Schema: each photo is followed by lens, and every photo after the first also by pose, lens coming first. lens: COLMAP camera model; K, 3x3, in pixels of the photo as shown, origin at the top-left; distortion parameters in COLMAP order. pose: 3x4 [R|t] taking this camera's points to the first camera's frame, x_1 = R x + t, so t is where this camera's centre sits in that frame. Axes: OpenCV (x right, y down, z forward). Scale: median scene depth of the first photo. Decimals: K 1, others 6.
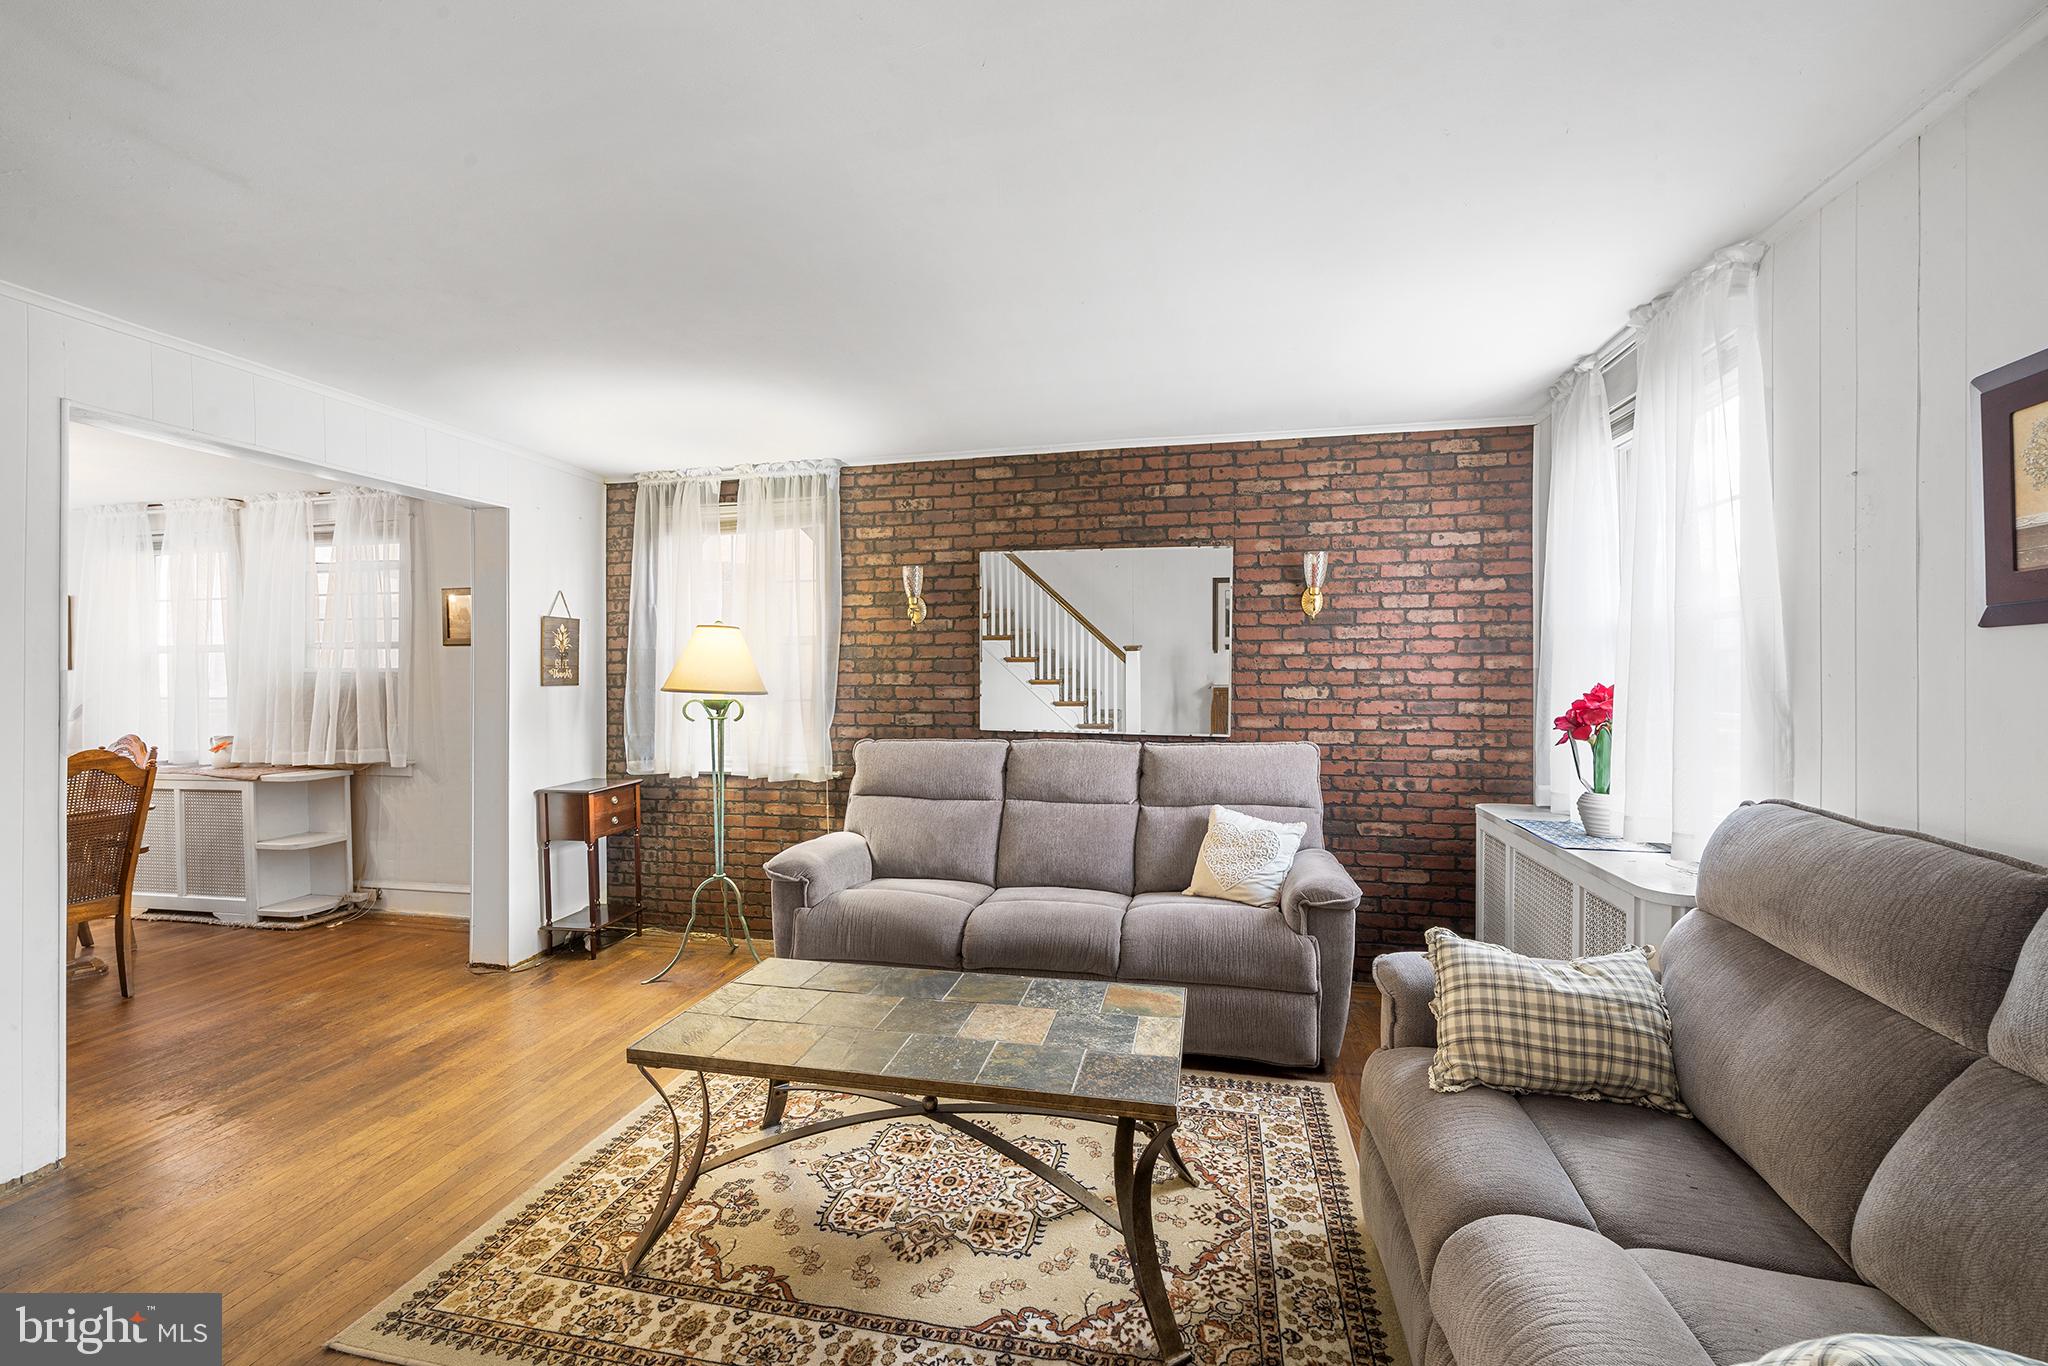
lens RADIAL K [[831.3, 0, 1018.4], [0, 831.3, 679.1], [0, 0, 1]] dist [-0.000771, -0.000827]
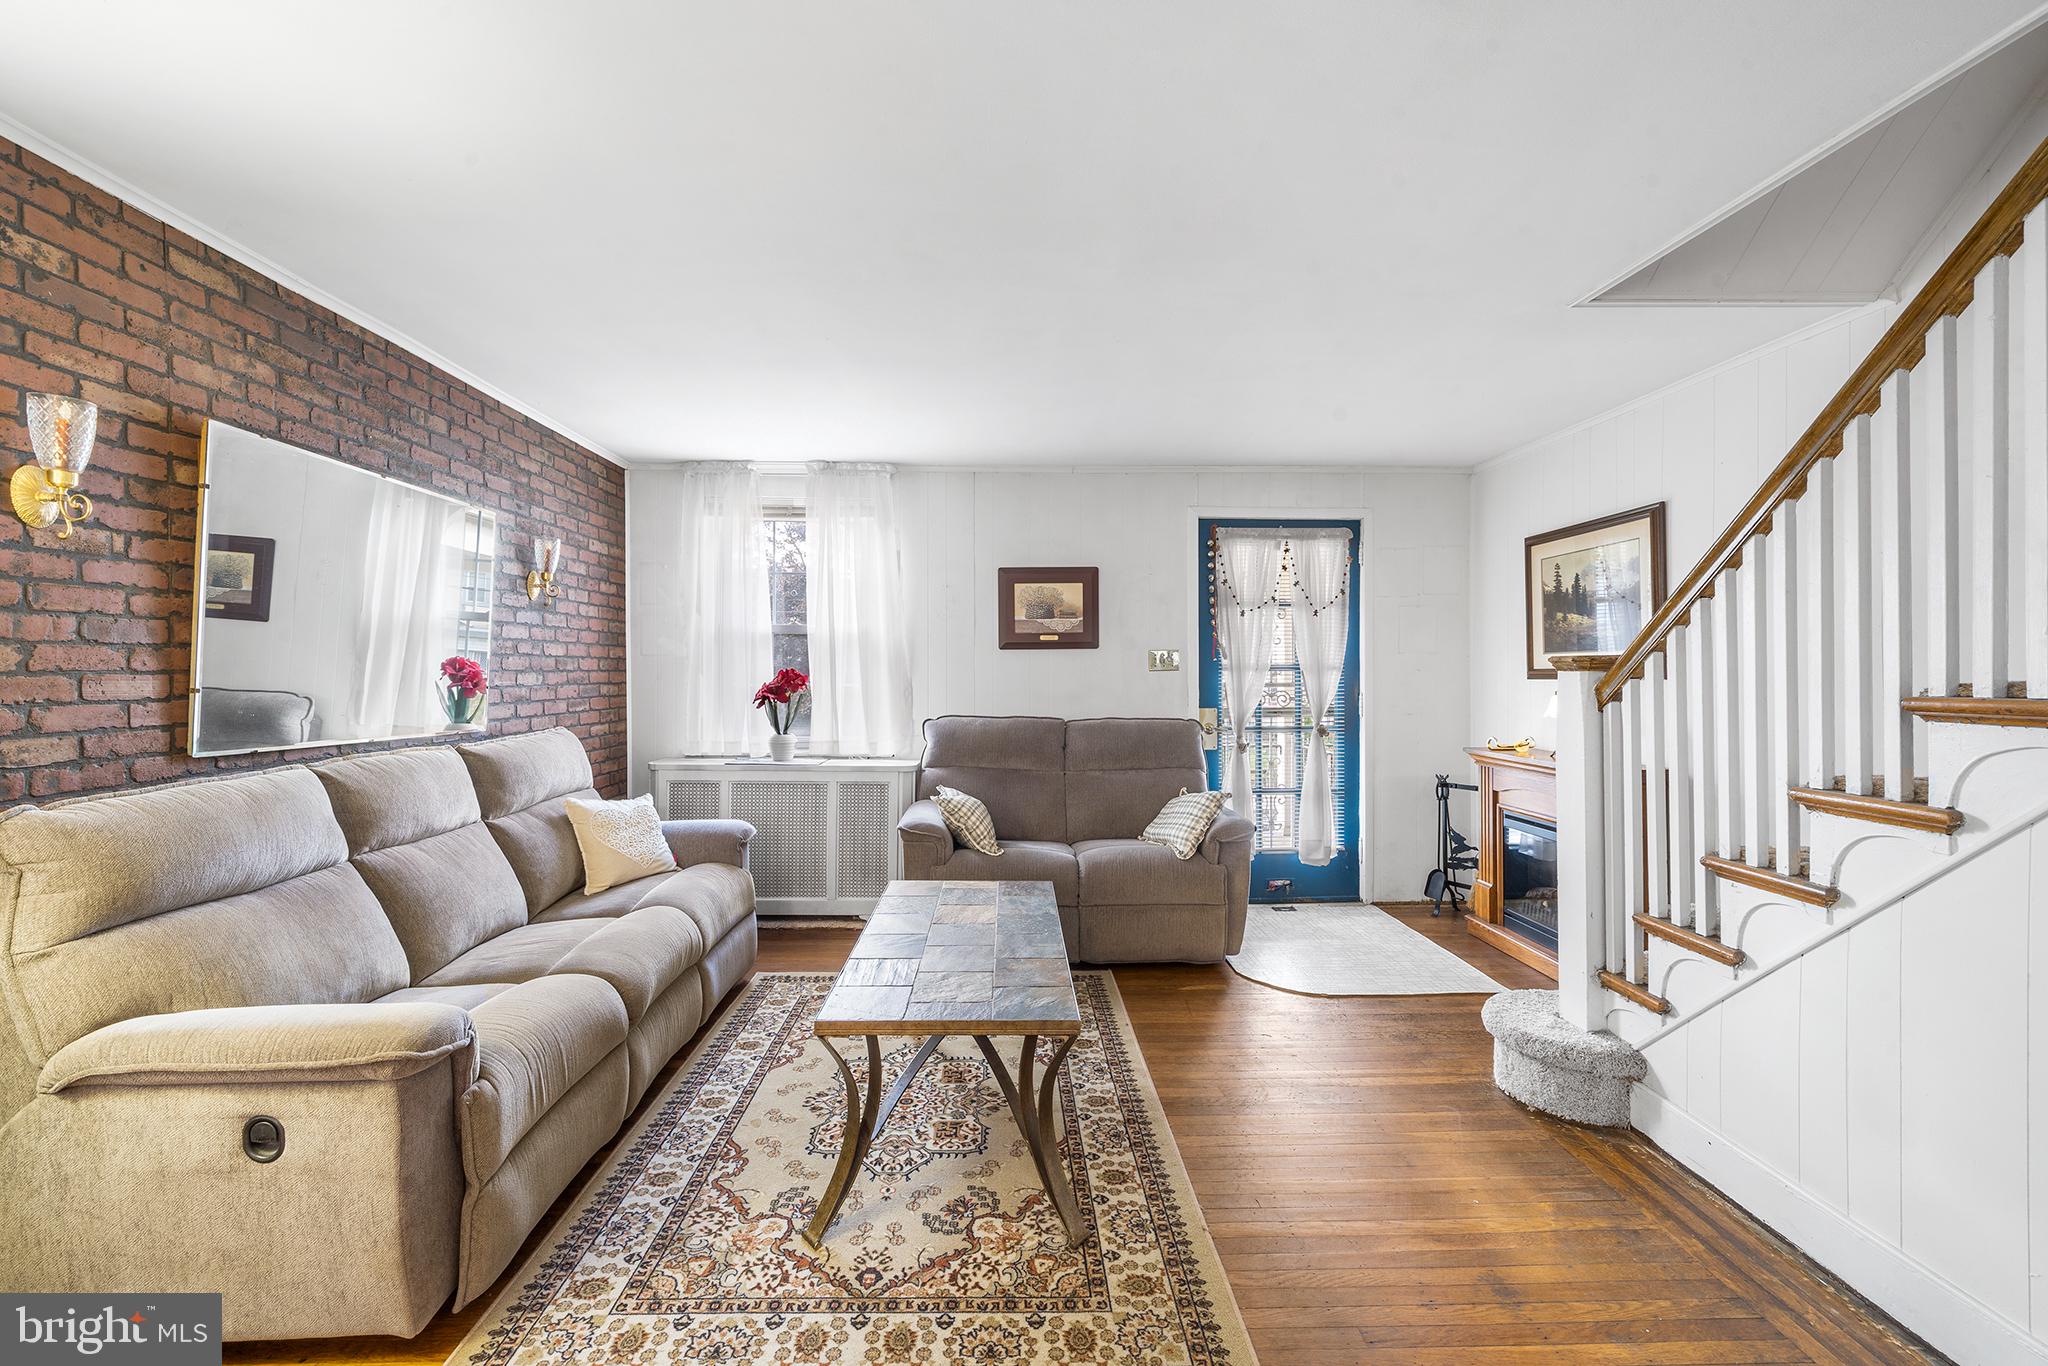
lens RADIAL K [[831.3, 0, 1028.0], [0, 831.3, 673.3], [0, 0, 1]] dist [-0.000771, -0.000827]
pose [[-0.254704, -0.001939, 0.967017, -0.739764], [0.000002, 0.999998, 0.002006, 0.007871], [-0.967019, 0.000513, -0.254703, 0.678922]]
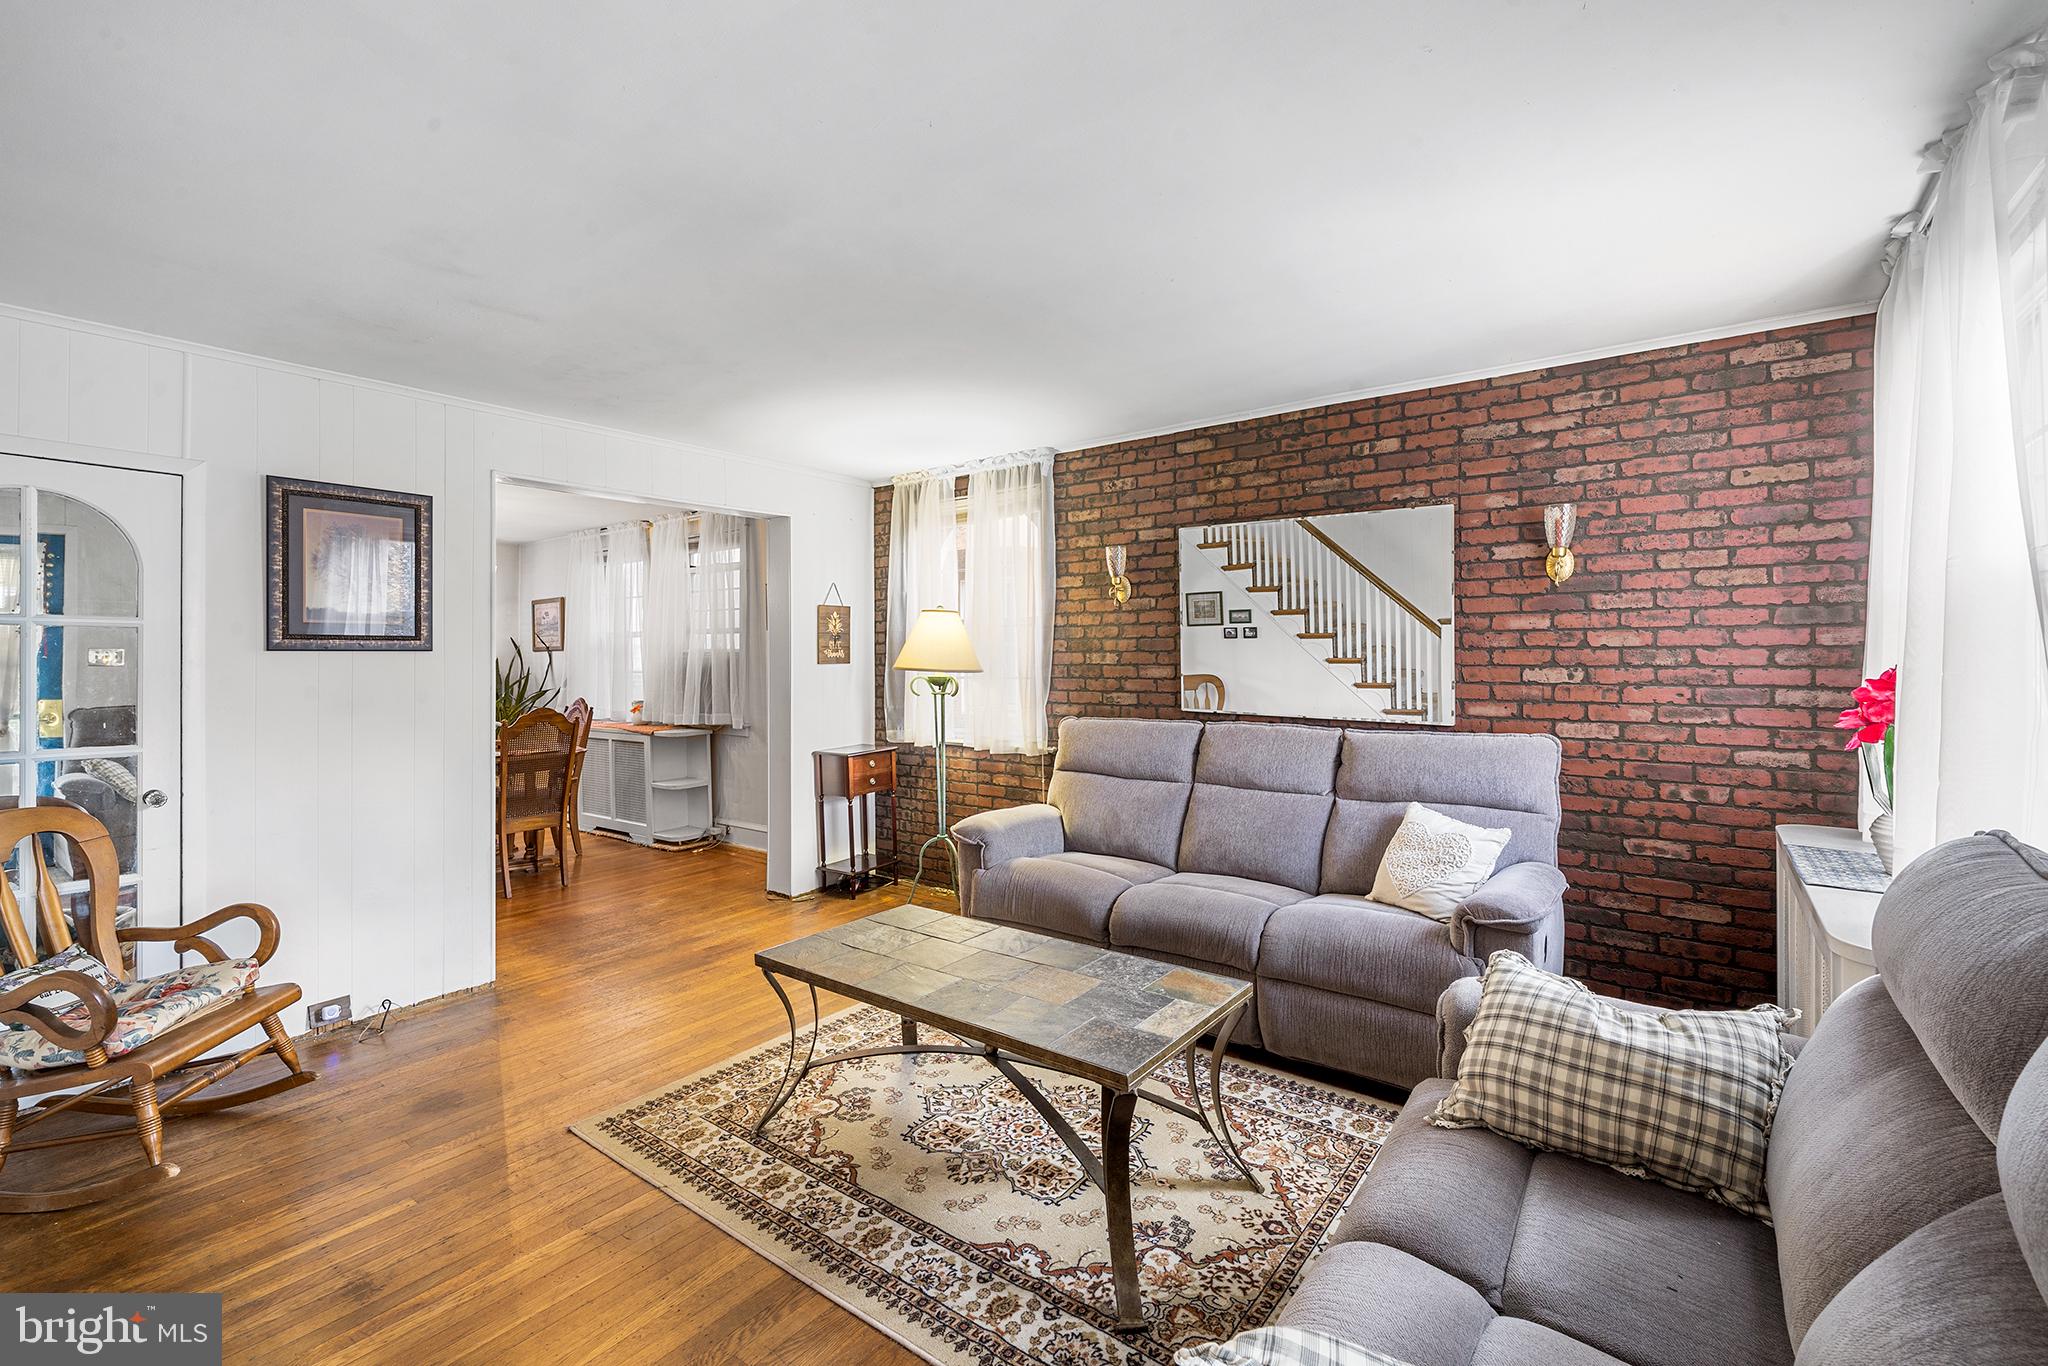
lens RADIAL K [[878.0, 0, 1006.8], [0, 878.0, 653.3], [0, 0, 1]] dist [-0.001759, 0.000004]
pose [[0.904756, -0.001973, -0.425926, 0.225571], [0.000409, 0.999993, -0.003763, -0.002294], [0.425930, 0.003230, 0.904750, -0.020927]]
